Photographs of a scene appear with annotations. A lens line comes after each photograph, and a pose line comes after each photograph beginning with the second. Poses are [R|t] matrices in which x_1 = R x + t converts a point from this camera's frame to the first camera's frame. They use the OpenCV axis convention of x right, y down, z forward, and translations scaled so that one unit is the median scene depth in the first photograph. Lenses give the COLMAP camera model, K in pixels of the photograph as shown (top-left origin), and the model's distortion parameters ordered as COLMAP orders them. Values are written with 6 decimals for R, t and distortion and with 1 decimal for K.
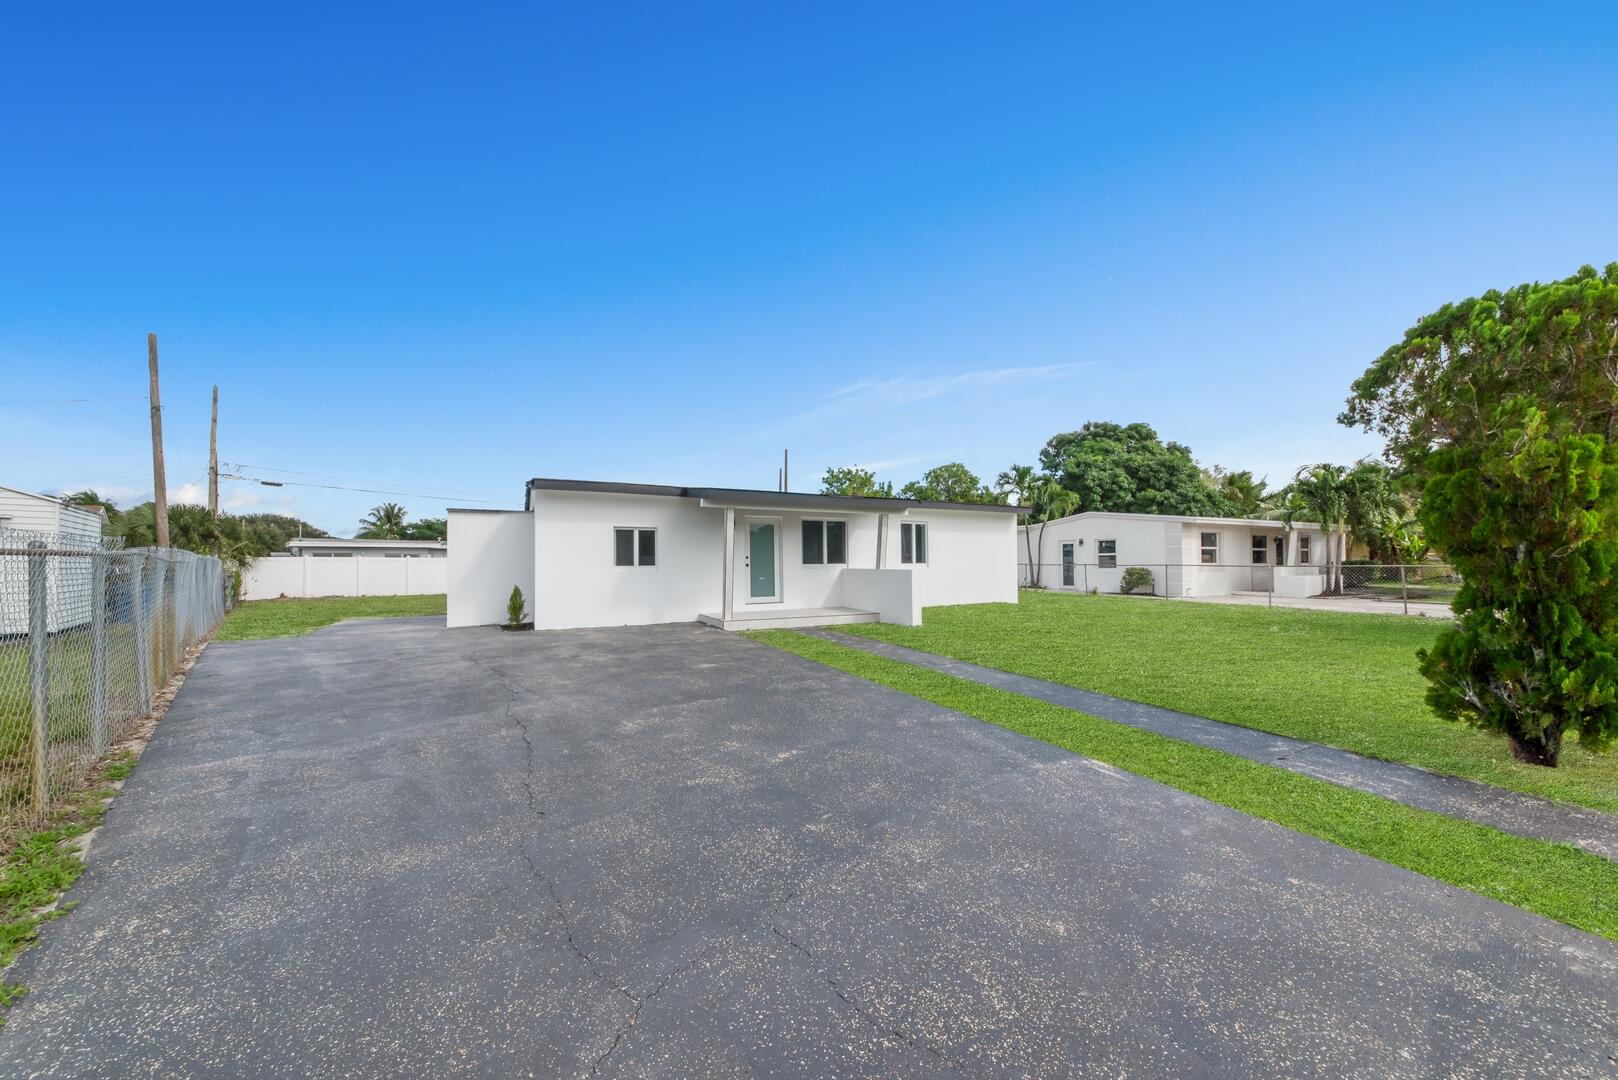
lens RADIAL K [[556.7, 0, 809.0], [0, 556.7, 540.0], [0, 0, 1]] dist [0.000293, -0.000036]
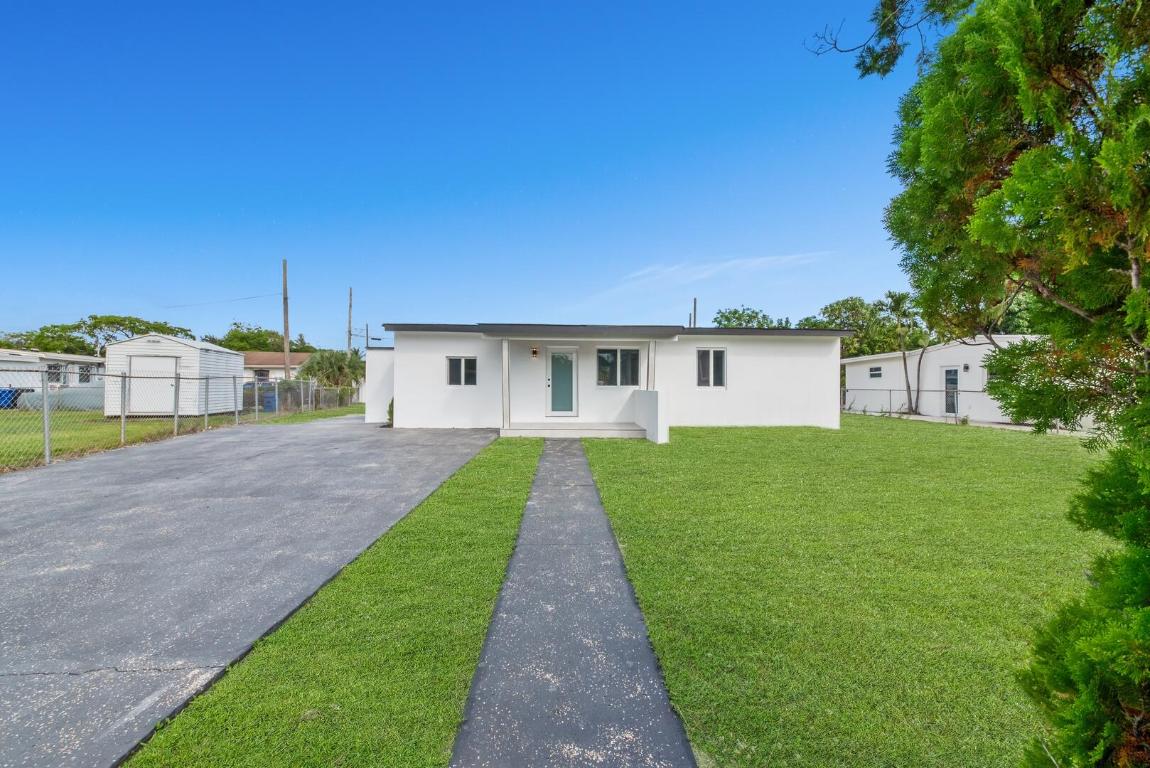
lens RADIAL K [[395.7, 0, 575.0], [0, 395.7, 384.0], [0, 0, 1]] dist [0.000293, -0.000036]
pose [[0.909490, 0.010404, -0.415596, 0.290946], [0.003947, 0.999426, 0.033657, 0.010947], [0.415707, -0.032251, 0.908926, 0.203686]]
